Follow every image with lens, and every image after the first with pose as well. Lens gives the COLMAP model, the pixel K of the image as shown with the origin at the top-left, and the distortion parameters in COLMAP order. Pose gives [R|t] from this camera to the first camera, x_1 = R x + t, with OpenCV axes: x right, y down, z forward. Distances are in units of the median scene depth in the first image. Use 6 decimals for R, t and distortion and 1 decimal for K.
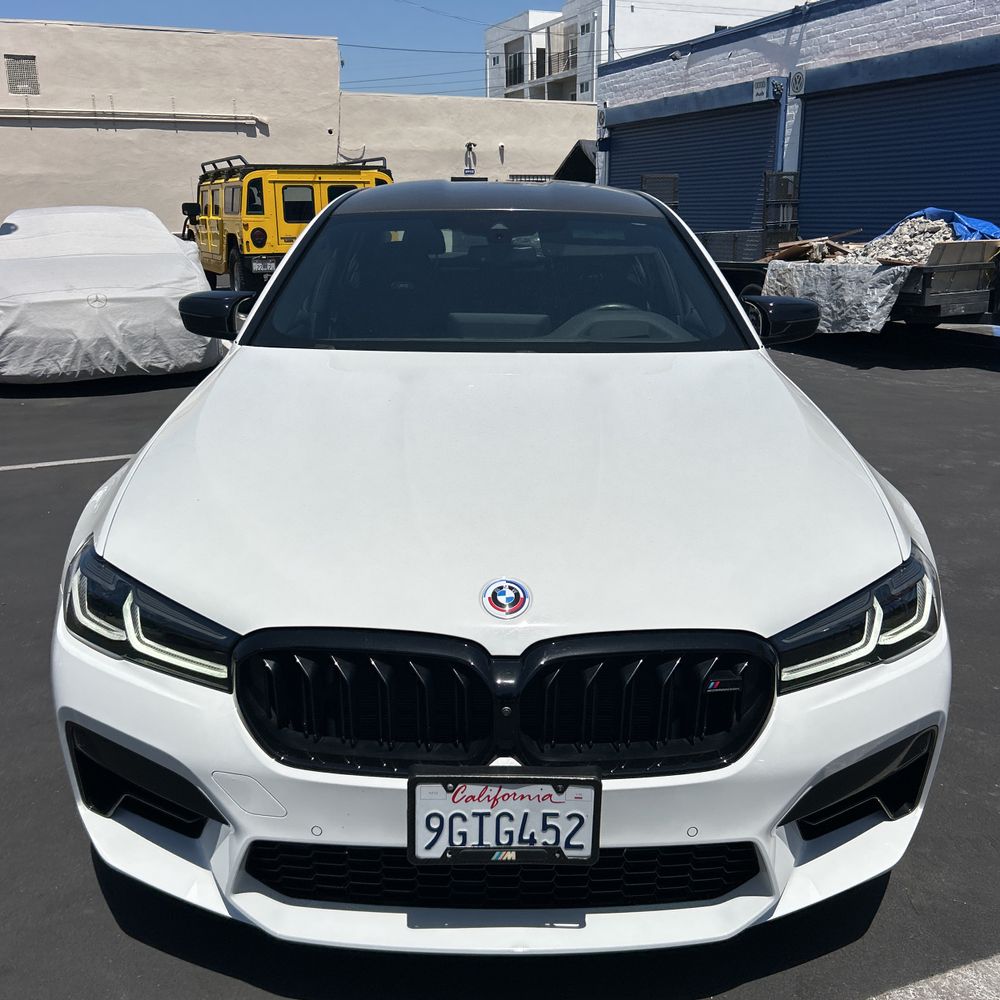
lens RADIAL K [[1018.6, 0, 492.3], [0, 1018.6, 499.4], [0, 0, 1]] dist [0.036473, -0.023487]
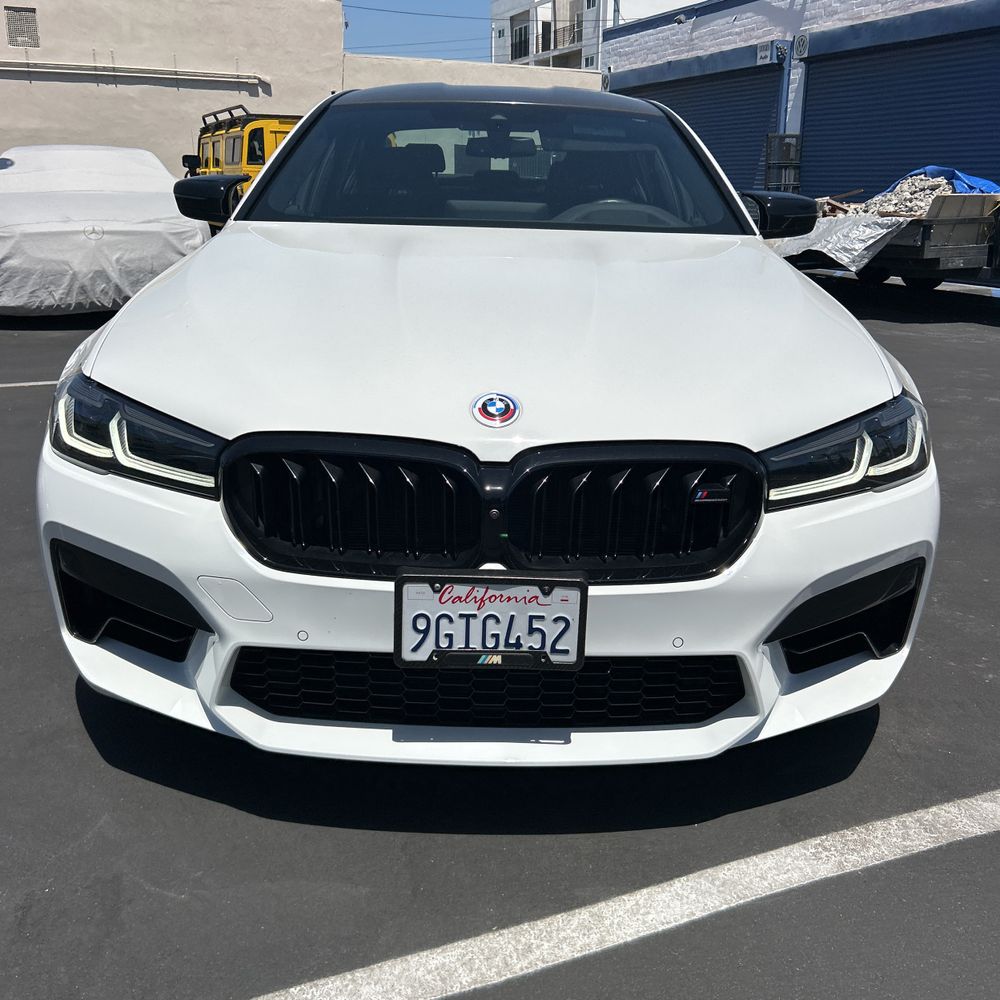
lens RADIAL K [[1016.3, 0, 505.1], [0, 1016.3, 476.7], [0, 0, 1]] dist [0.075518, -0.097028]
pose [[0.999793, 0.015179, 0.013575, 0.002198], [-0.015166, 0.999884, -0.001027, 0.037503], [-0.013589, 0.000821, 0.999907, 0.000351]]
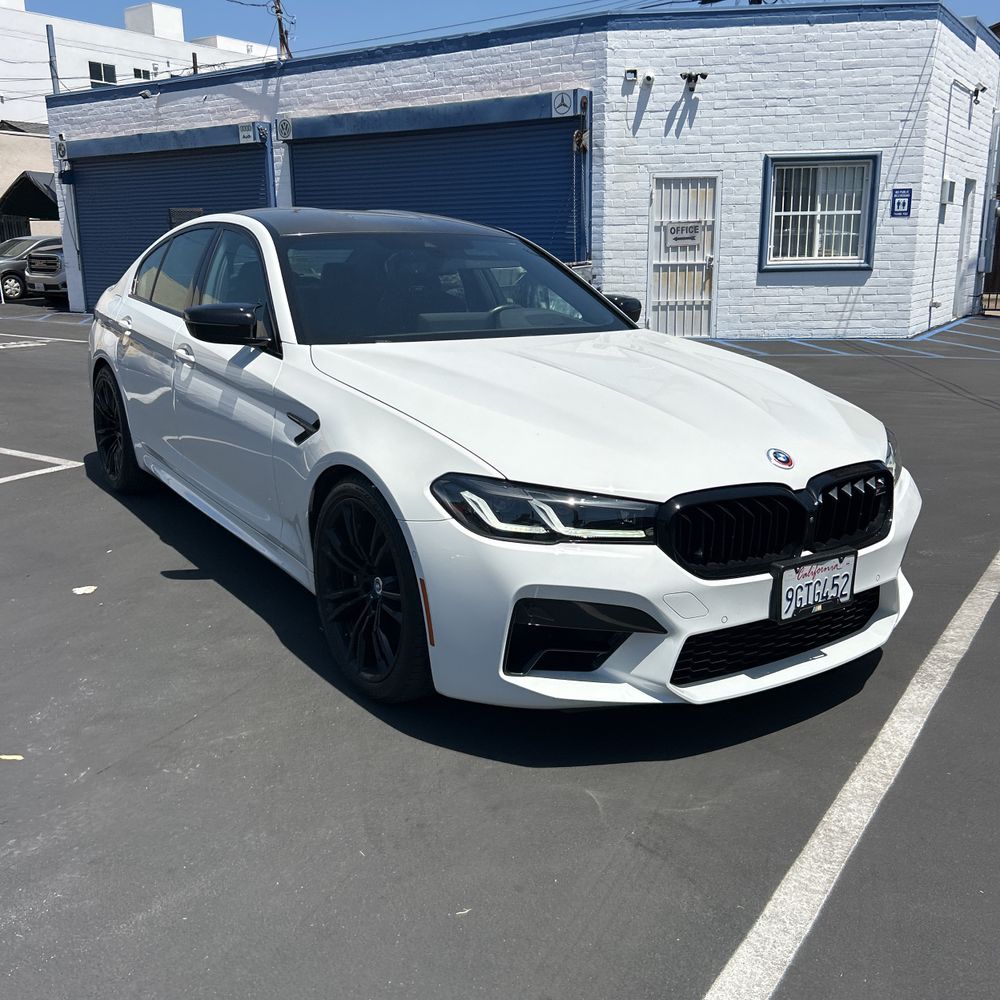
lens RADIAL K [[1011.4, 0, 484.4], [0, 1011.4, 484.8], [0, 0, 1]] dist [0.029430, -0.013094]
pose [[0.839524, -0.130100, 0.527516, -0.280722], [0.153581, 0.988136, -0.000717, 0.015482], [-0.521164, 0.081619, 0.849545, -0.027687]]
